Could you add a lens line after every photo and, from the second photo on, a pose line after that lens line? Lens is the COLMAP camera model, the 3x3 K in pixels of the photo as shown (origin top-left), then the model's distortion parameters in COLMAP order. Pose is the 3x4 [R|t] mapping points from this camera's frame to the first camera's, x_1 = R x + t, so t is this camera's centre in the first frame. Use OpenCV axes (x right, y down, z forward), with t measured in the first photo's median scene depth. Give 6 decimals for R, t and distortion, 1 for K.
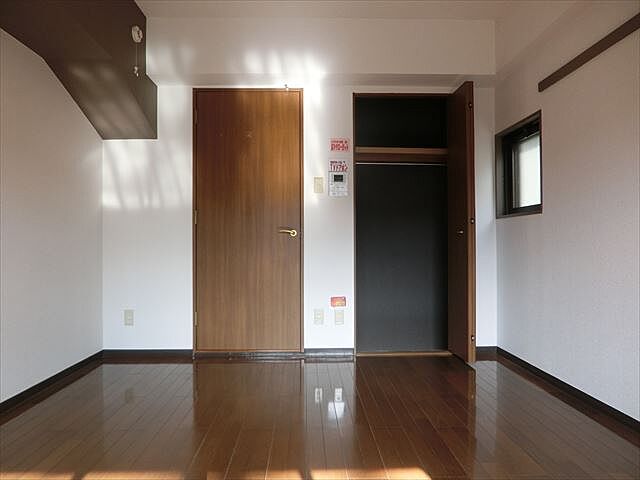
lens RADIAL K [[460.9, 0, 320.0], [0, 460.9, 240.0], [0, 0, 1]] dist [-0.002772, 0.009075]
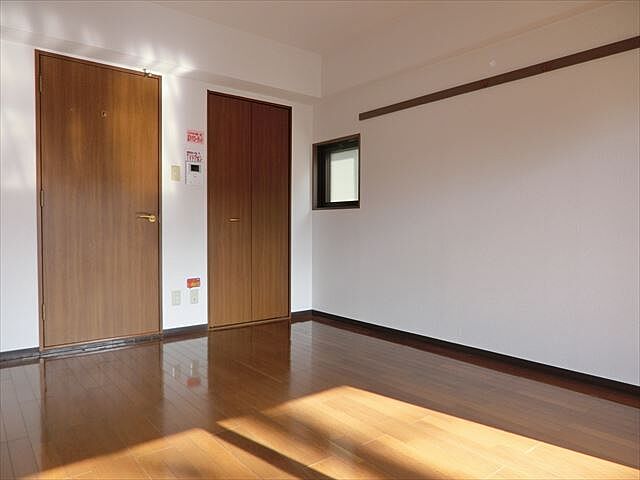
lens RADIAL K [[460.9, 0, 320.0], [0, 460.9, 240.0], [0, 0, 1]] dist [-0.002772, 0.009075]
pose [[0.796930, -0.009704, 0.603993, -0.376217], [-0.010700, 0.999487, 0.030176, -0.002185], [-0.603977, -0.030511, 0.796418, -0.033335]]
